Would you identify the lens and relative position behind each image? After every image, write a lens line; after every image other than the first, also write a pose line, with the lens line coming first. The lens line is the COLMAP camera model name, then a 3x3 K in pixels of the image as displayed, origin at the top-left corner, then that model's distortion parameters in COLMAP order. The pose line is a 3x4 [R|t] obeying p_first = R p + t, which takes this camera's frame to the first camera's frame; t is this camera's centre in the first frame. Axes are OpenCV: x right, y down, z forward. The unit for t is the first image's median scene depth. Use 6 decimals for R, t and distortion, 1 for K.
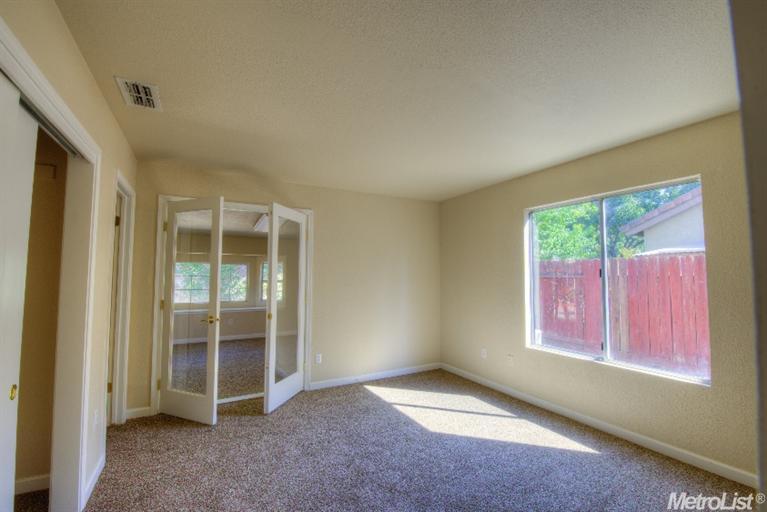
lens RADIAL K [[333.6, 0, 370.6], [0, 333.6, 258.4], [0, 0, 1]] dist [-0.000790, -0.000300]
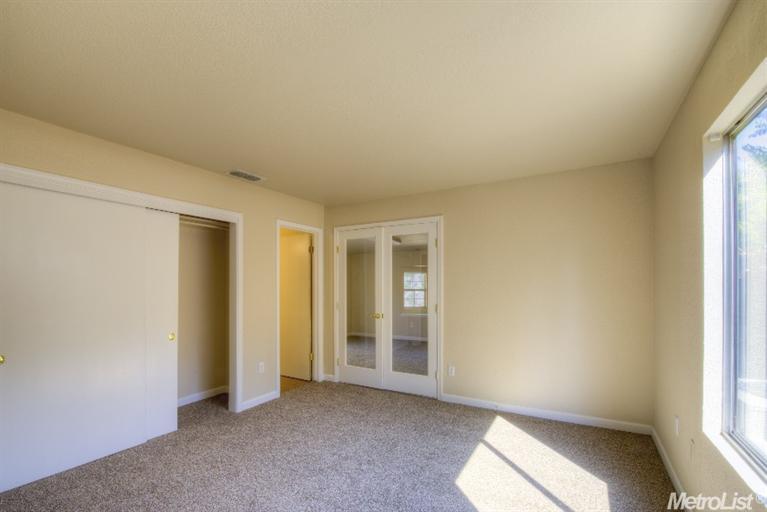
lens RADIAL K [[346.7, 0, 382.7], [0, 346.7, 285.0], [0, 0, 1]] dist [0.000516, 0.000000]
pose [[0.531305, -0.002197, -0.847178, 0.589613], [0.049907, 0.998341, 0.028710, 0.017440], [0.845709, -0.057533, 0.530534, 0.329298]]
